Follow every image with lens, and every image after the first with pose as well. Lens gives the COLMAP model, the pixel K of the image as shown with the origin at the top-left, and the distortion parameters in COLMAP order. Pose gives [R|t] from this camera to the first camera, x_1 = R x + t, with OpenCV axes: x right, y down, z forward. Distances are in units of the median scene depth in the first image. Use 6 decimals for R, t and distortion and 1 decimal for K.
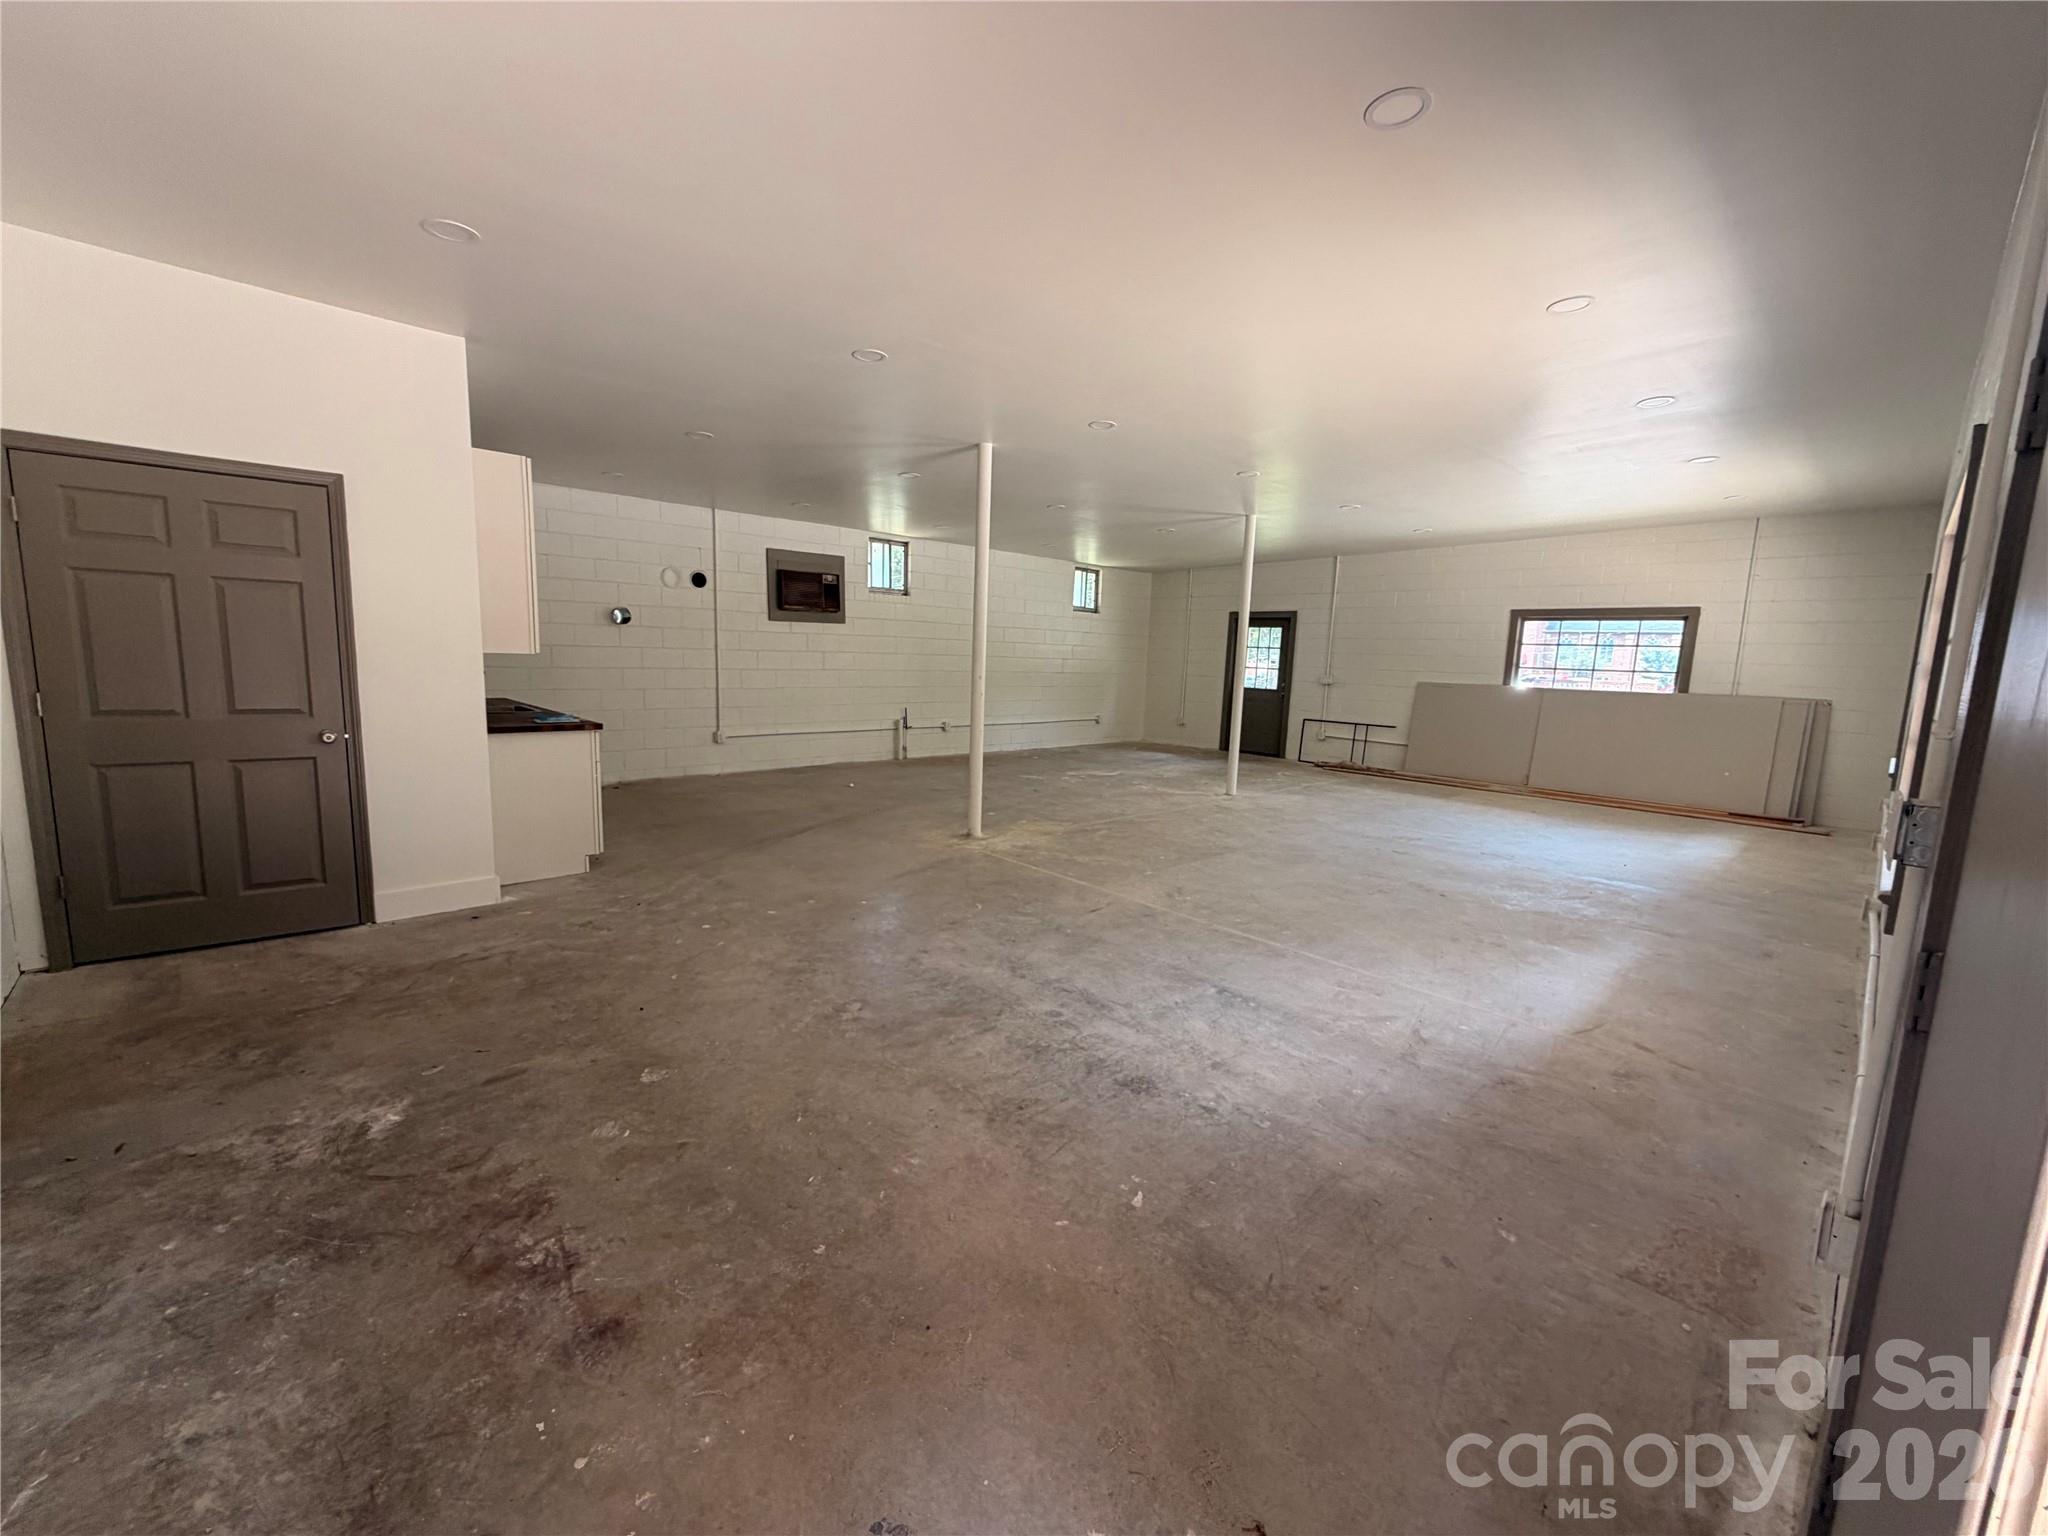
lens RADIAL K [[808.1, 0, 1010.8], [0, 808.1, 762.4], [0, 0, 1]] dist [0.003113, -0.000068]
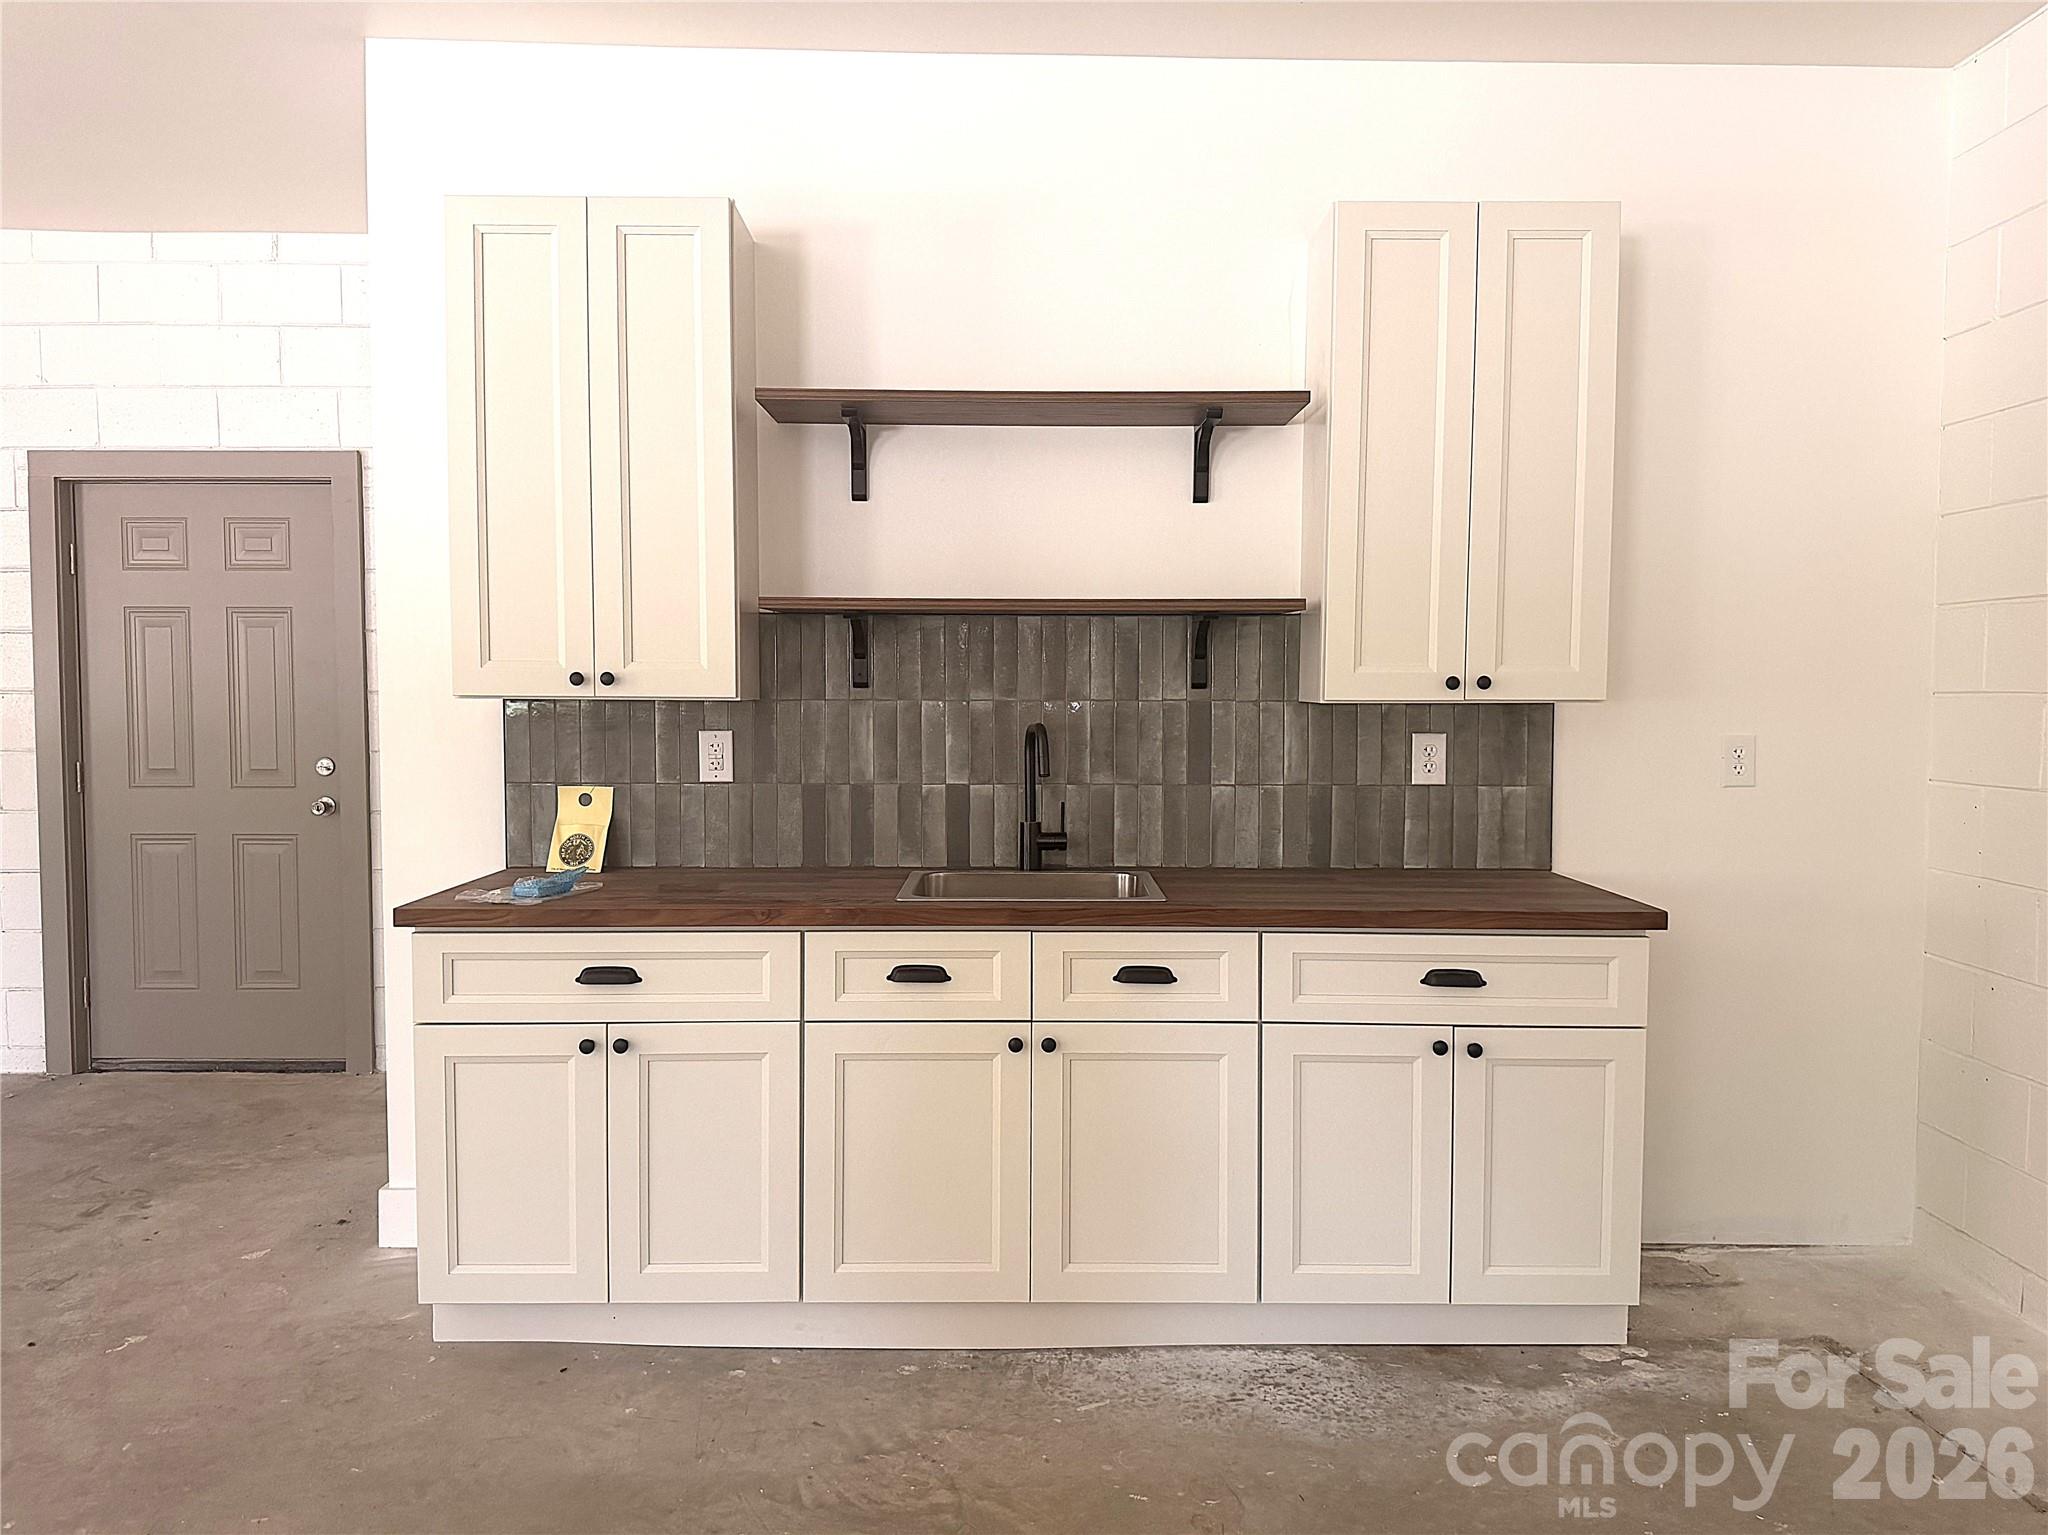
lens RADIAL K [[1440.1, 0, 1023.7], [0, 1440.1, 758.8], [0, 0, 1]] dist [-0.004382, -0.004432]
pose [[-0.665734, -0.001649, -0.746187, -0.130828], [-0.121308, 0.986934, 0.106048, -0.109138], [0.736263, 0.161118, -0.657236, 0.849069]]
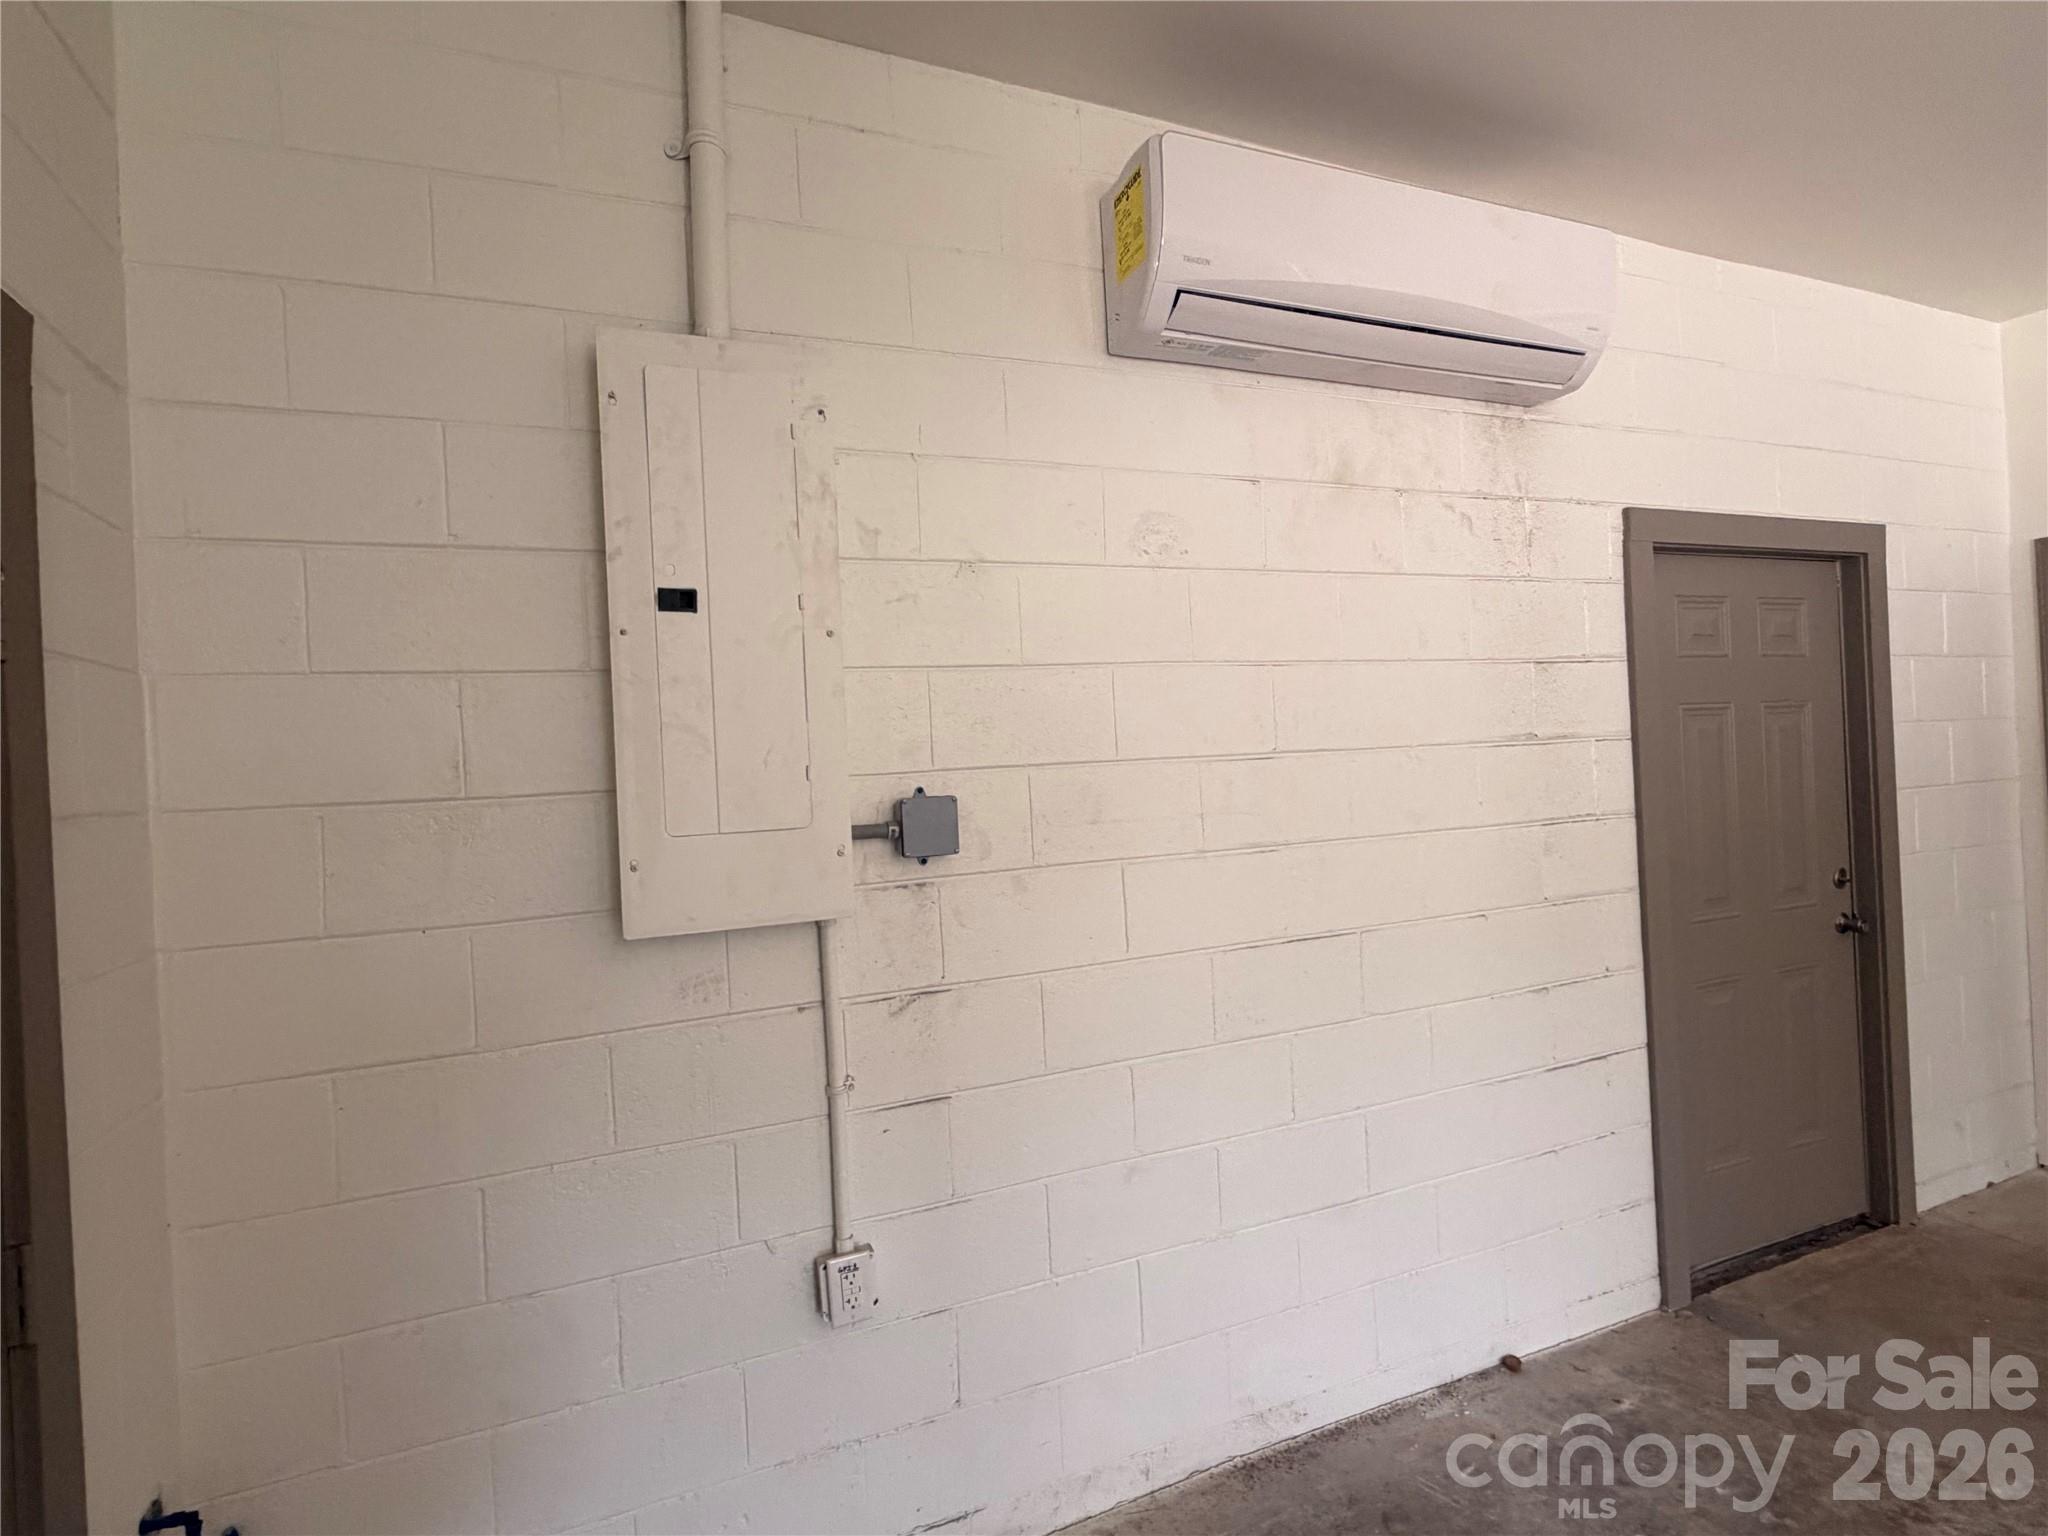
lens RADIAL K [[1026.9, 0, 1016.0], [0, 1026.9, 767.6], [0, 0, 1]] dist [0.001629, 0.000122]
pose [[-0.322253, -0.018865, -0.946466, 0.057885], [-0.090948, 0.995794, 0.011117, -0.028758], [0.942275, 0.089662, -0.322613, 0.128515]]
